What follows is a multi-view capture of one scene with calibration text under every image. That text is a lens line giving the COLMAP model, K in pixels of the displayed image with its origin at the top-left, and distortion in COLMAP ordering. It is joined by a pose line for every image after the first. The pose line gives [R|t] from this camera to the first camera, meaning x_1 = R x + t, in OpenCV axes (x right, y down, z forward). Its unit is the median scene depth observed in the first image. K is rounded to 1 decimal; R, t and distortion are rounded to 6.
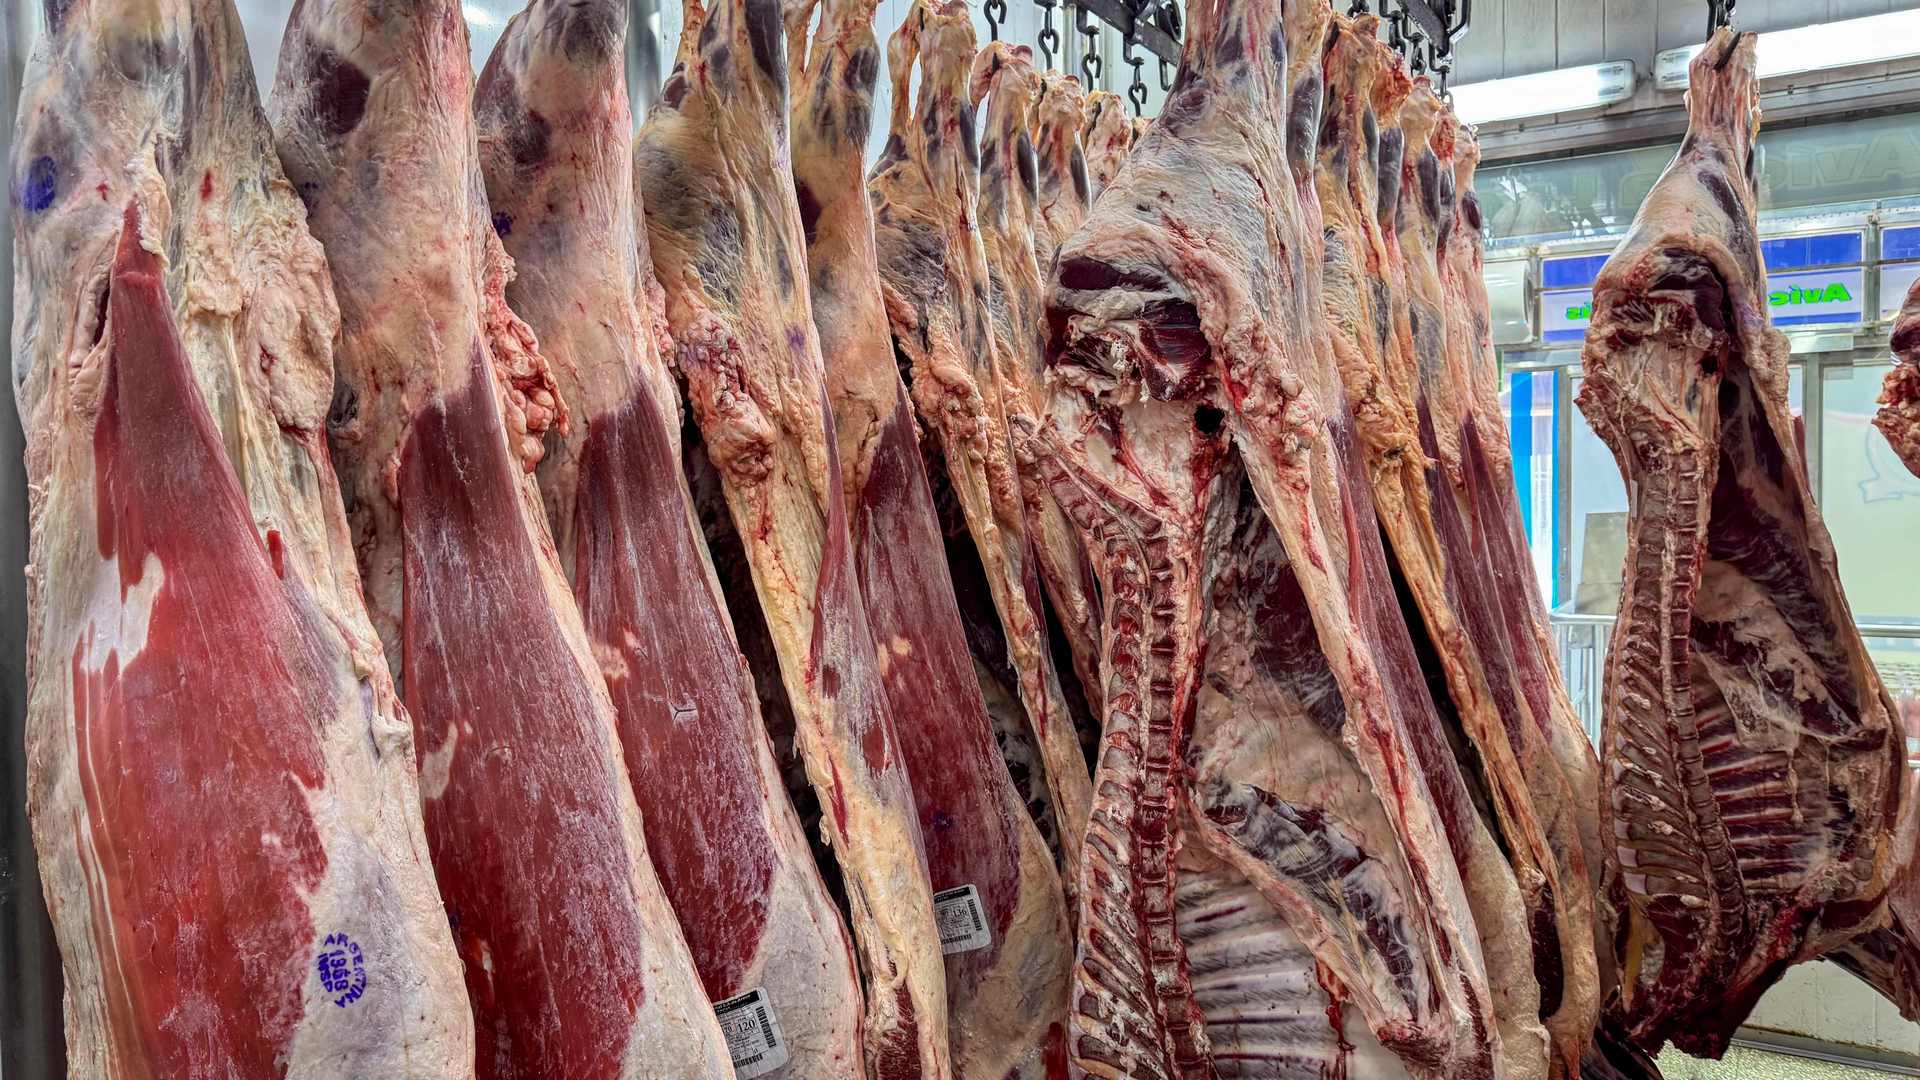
lens RADIAL K [[1309.2, 0, 951.8], [0, 1309.2, 540.6], [0, 0, 1]] dist [0.036051, -0.057690]
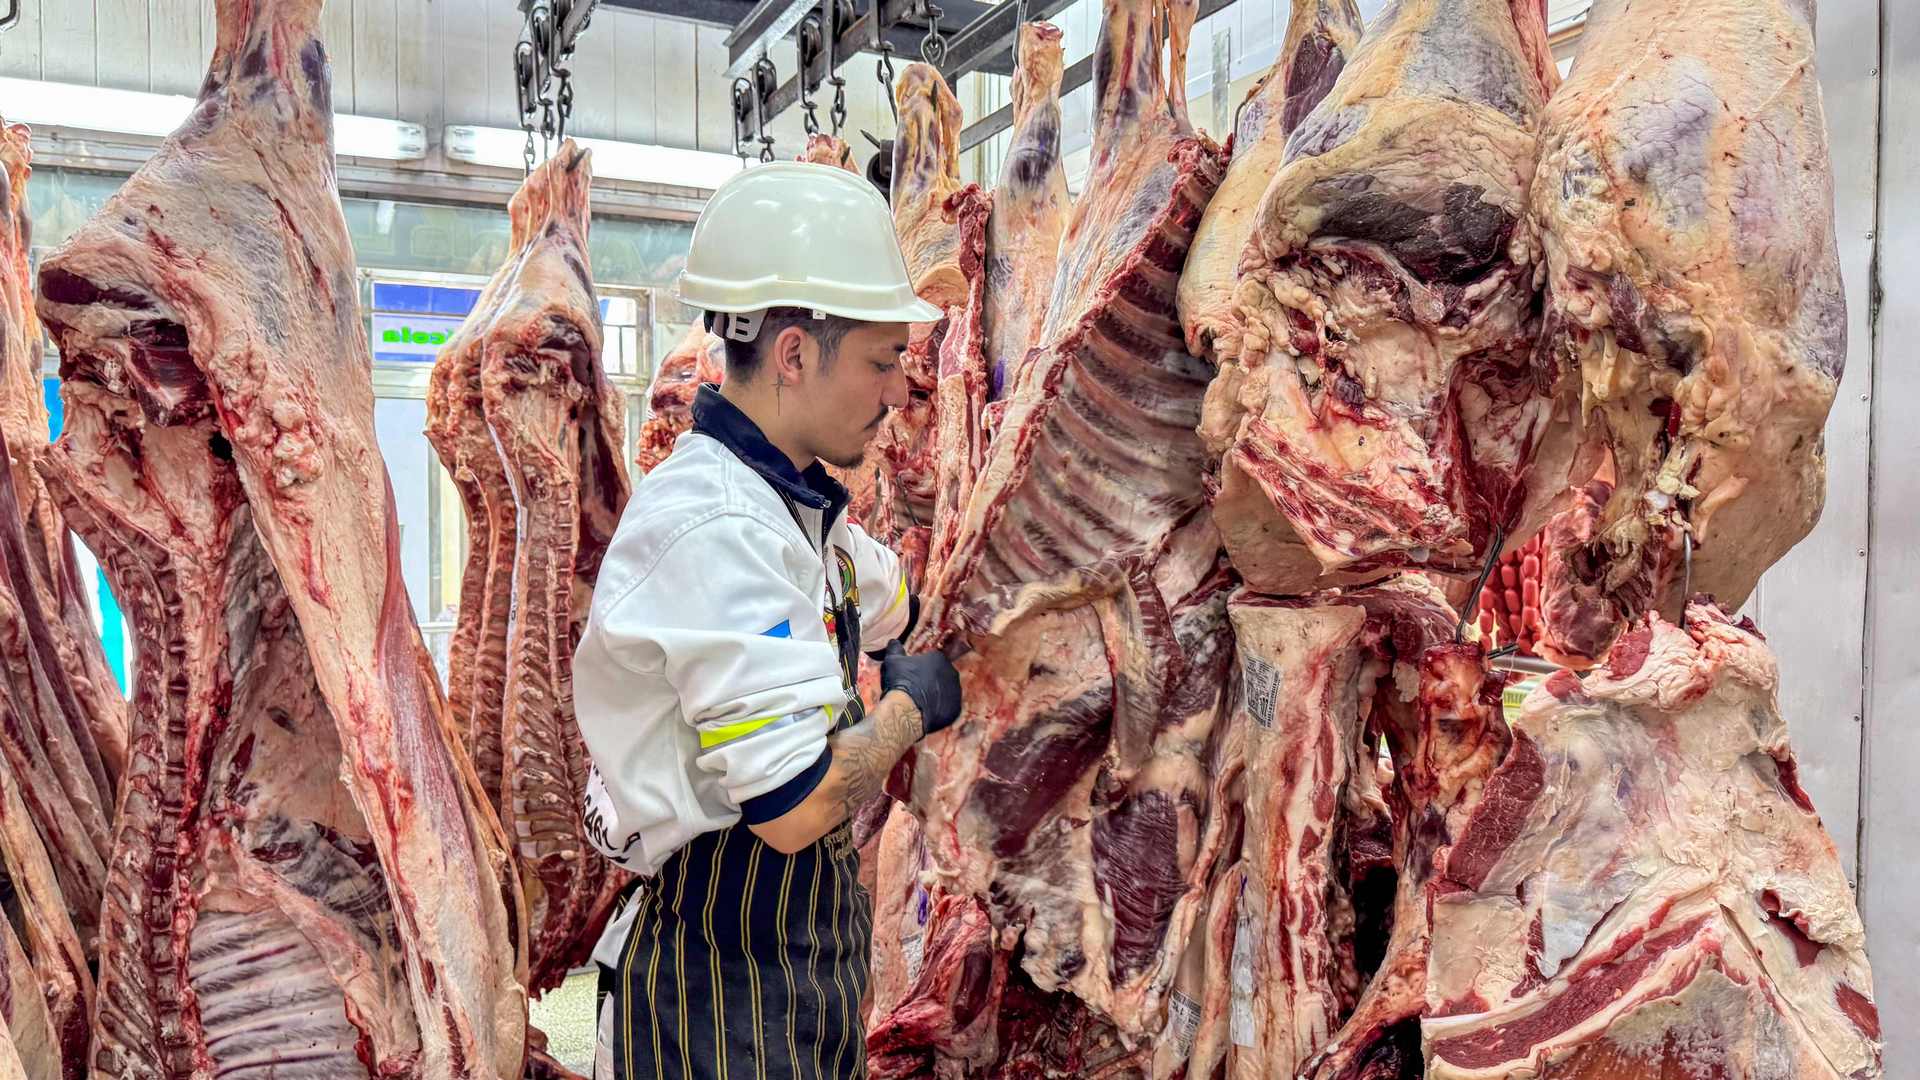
lens RADIAL K [[1309.2, 0, 973.2], [0, 1309.2, 541.7], [0, 0, 1]] dist [0.036051, -0.057690]
pose [[0.533471, -0.016507, 0.845658, -0.329498], [0.026476, 0.999646, 0.002811, -0.008974], [-0.845404, 0.020890, 0.533719, 0.044272]]
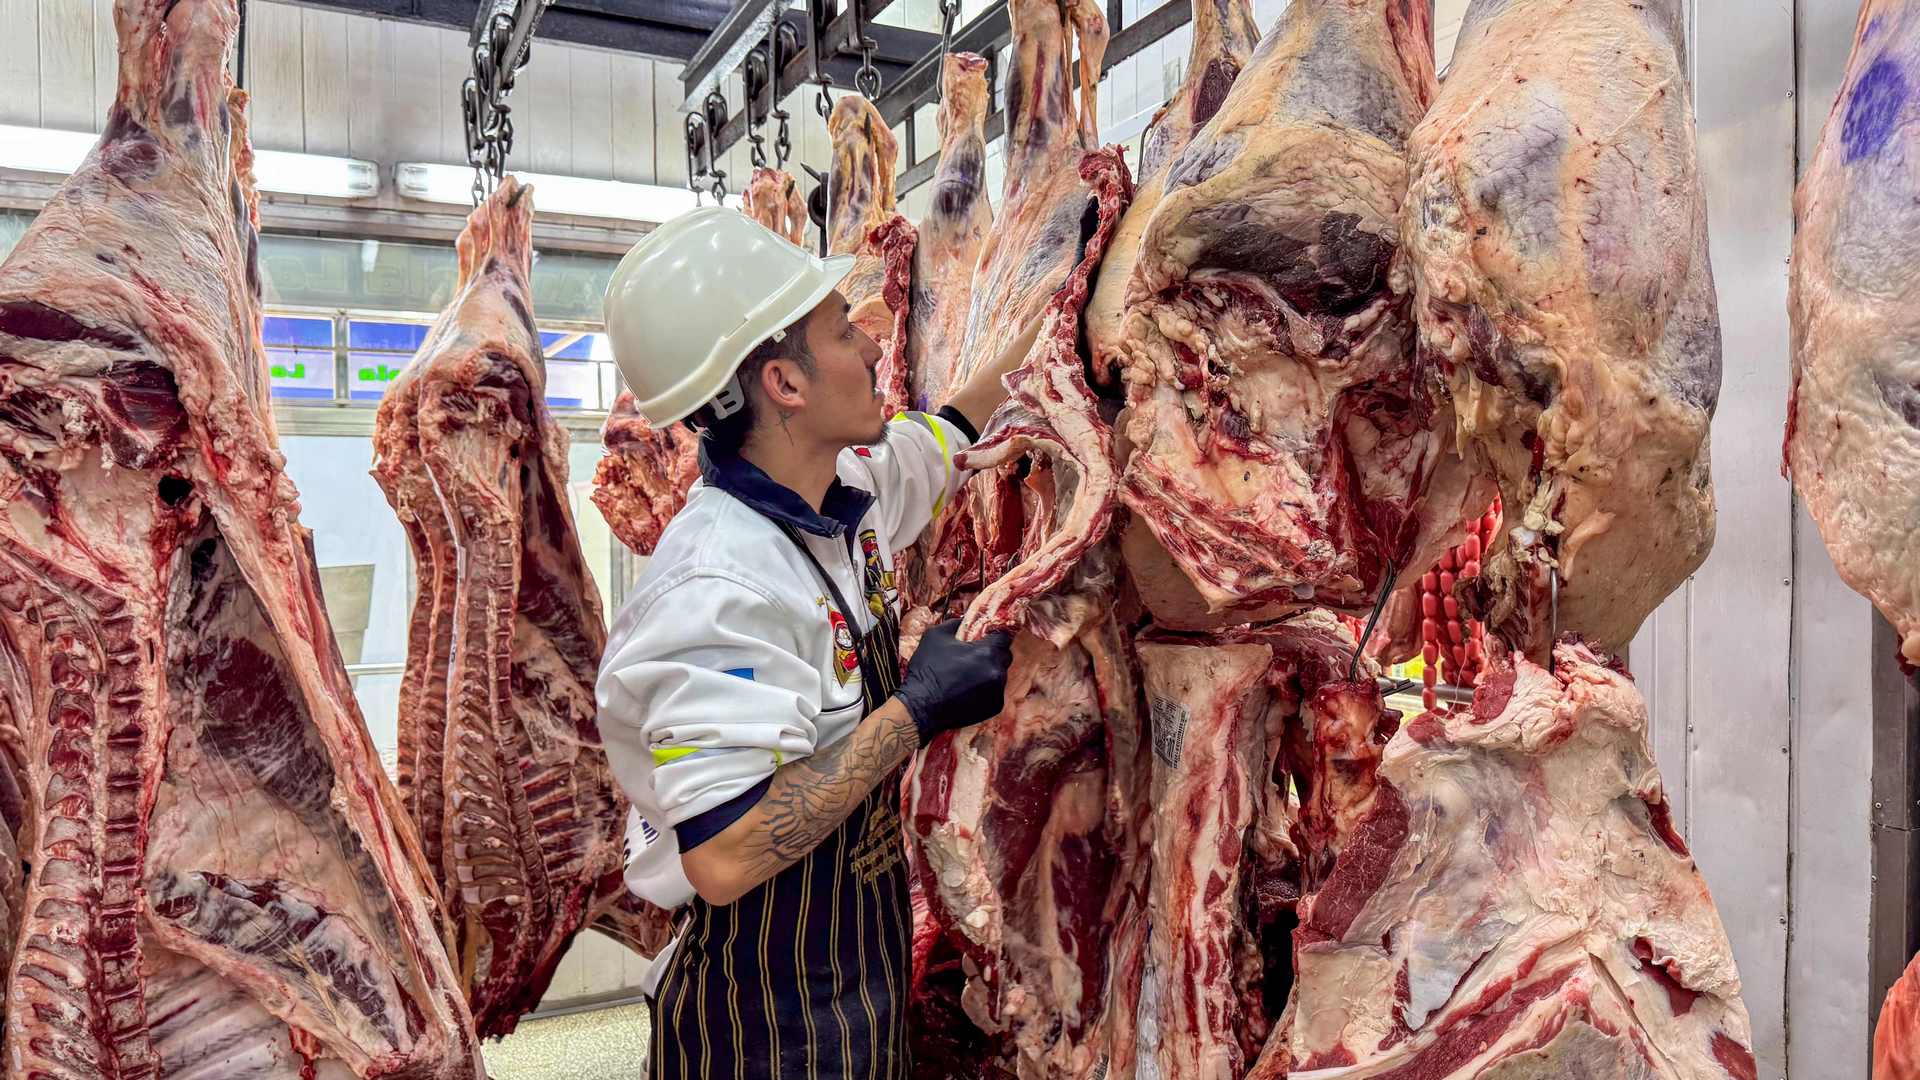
lens RADIAL K [[1309.2, 0, 978.8], [0, 1309.2, 553.4], [0, 0, 1]] dist [0.036051, -0.057690]
pose [[0.529755, -0.011702, 0.848070, -0.282019], [0.038614, 0.999201, -0.010333, -0.013173], [-0.847271, 0.038221, 0.529783, 0.001946]]
